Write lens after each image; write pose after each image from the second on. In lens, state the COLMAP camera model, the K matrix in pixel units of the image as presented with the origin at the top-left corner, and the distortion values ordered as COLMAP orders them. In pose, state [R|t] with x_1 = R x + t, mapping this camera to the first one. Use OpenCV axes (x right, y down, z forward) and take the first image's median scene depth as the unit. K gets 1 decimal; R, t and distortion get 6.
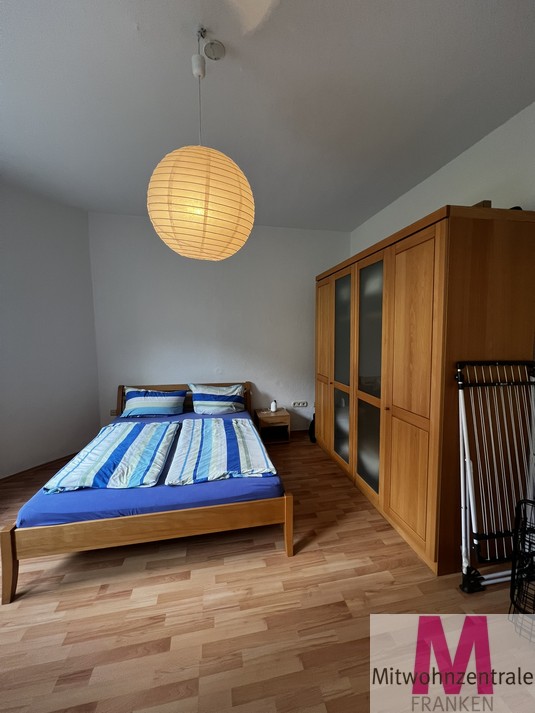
lens RADIAL K [[285.0, 0, 267.5], [0, 285.0, 356.5], [0, 0, 1]] dist [0.000311, 0.000026]
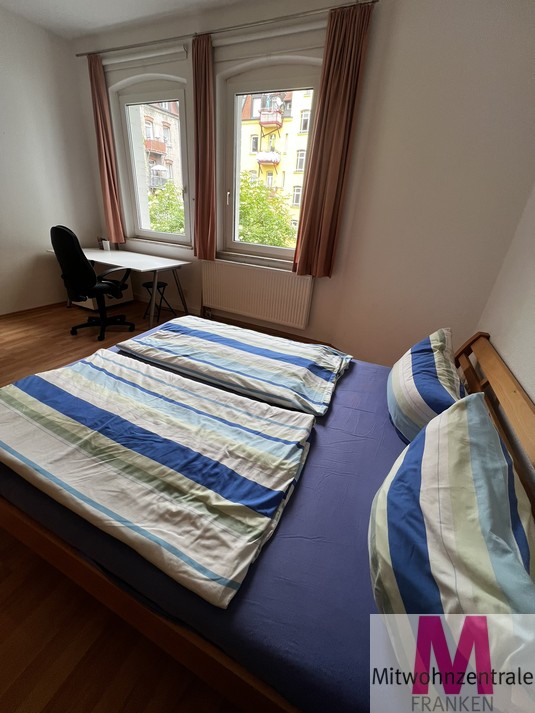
lens RADIAL K [[289.7, 0, 267.5], [0, 289.7, 356.5], [0, 0, 1]] dist [-0.001424, -0.000307]
pose [[-0.590980, 0.312372, -0.743751, 0.024793], [-0.139678, 0.868433, 0.475726, -0.038556], [0.794501, 0.385030, -0.469595, 1.403942]]
